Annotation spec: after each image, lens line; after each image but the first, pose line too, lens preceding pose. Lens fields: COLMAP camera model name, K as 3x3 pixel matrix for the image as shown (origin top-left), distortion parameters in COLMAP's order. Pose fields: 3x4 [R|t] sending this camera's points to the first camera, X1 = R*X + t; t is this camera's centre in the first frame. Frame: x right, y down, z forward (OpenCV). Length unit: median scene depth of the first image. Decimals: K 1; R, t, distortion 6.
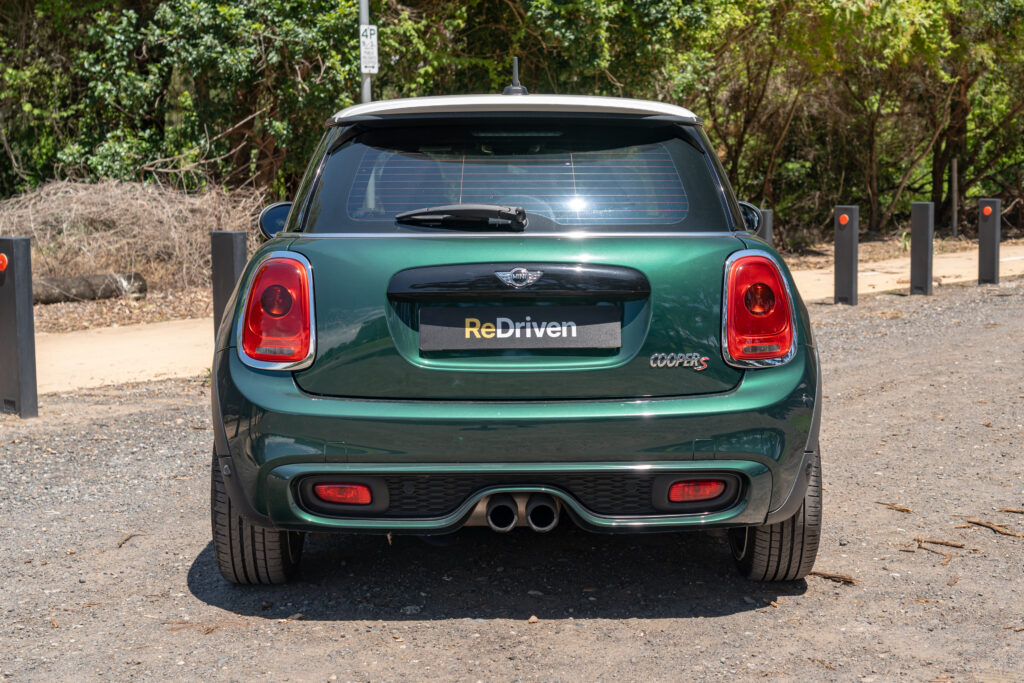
lens RADIAL K [[1569.3, 0, 512.0], [0, 1569.3, 341.5], [0, 0, 1]] dist [0.047079, 0.063851]
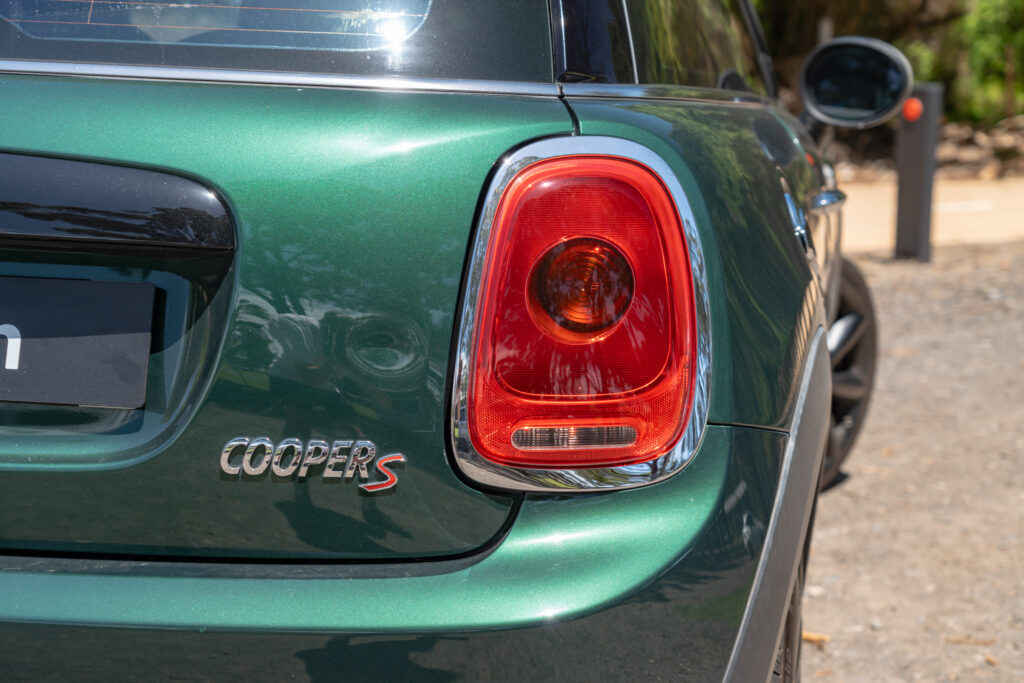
lens RADIAL K [[2081.7, 0, 512.0], [0, 2081.7, 341.5], [0, 0, 1]] dist [0.071909, 0.404700]
pose [[0.981285, 0.058267, -0.183531, 0.227049], [-0.051631, 0.997835, 0.040737, -0.032827], [0.185508, -0.030499, 0.982169, 0.577993]]
